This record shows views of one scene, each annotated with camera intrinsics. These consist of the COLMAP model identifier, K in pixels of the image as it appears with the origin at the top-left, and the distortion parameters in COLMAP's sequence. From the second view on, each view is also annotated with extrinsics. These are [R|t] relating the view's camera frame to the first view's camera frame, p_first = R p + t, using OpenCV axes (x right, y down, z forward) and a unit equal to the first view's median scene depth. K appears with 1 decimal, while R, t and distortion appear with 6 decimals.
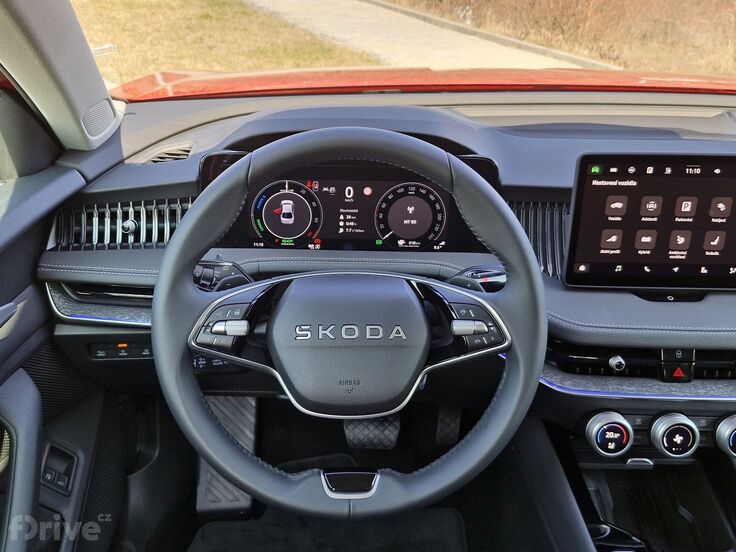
lens RADIAL K [[764.0, 0, 368.0], [0, 764.0, 276.0], [0, 0, 1]] dist [0.180969, -0.480385]
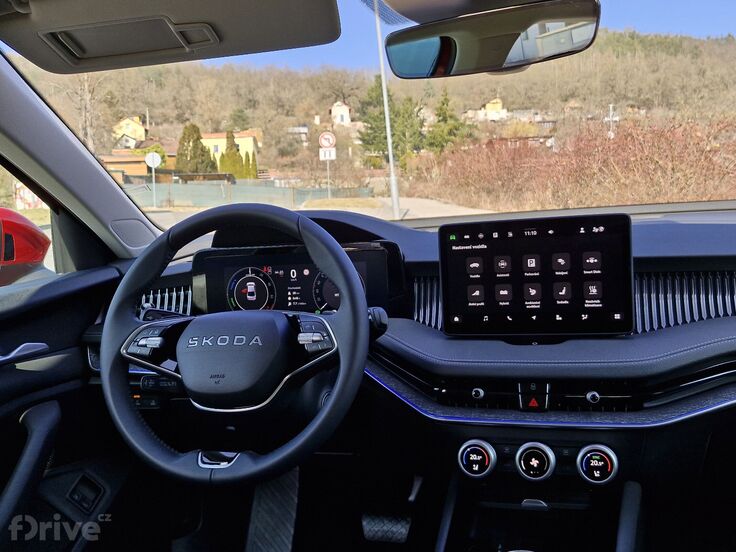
lens RADIAL K [[764.0, 0, 368.0], [0, 764.0, 276.0], [0, 0, 1]] dist [0.180969, -0.480385]
pose [[0.950681, -0.053736, -0.305481, 0.526071], [-0.037515, 0.957727, -0.285221, 0.279493], [0.307894, 0.282614, 0.908477, -0.165542]]
